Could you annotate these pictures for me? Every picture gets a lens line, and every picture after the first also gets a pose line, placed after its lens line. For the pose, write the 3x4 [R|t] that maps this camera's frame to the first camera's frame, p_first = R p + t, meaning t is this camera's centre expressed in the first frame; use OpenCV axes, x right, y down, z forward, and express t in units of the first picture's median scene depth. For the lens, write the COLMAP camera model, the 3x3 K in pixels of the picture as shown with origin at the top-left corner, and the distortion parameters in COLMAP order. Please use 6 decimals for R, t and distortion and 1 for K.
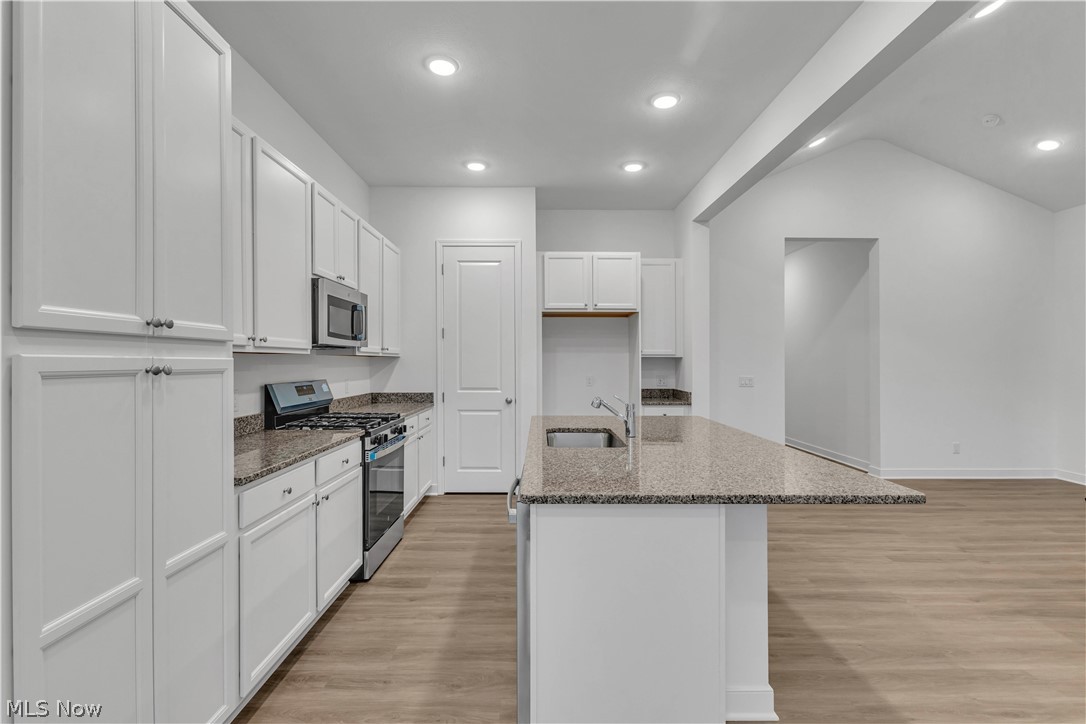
lens RADIAL K [[497.5, 0, 541.2], [0, 497.5, 360.8], [0, 0, 1]] dist [-0.004967, 0.000403]
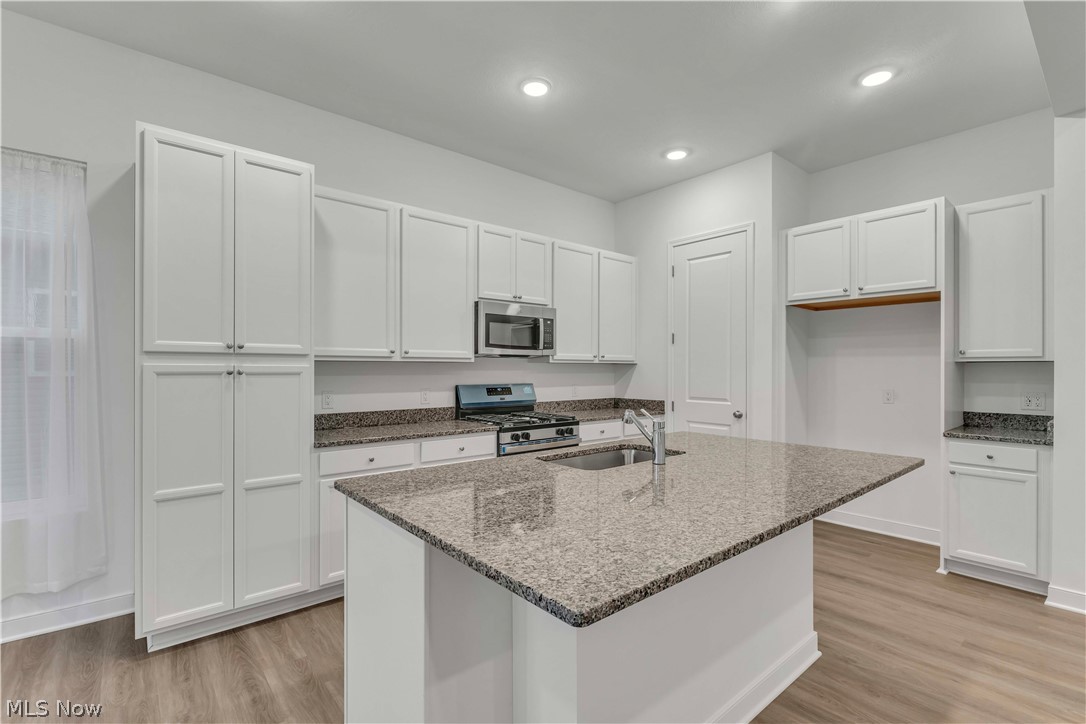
lens RADIAL K [[497.5, 0, 538.5], [0, 497.5, 369.7], [0, 0, 1]] dist [-0.004967, 0.000403]
pose [[0.636670, 0.000819, -0.771136, 0.485066], [0.000432, 0.999999, 0.001419, 0.002984], [0.771137, -0.001237, 0.636668, 0.260344]]
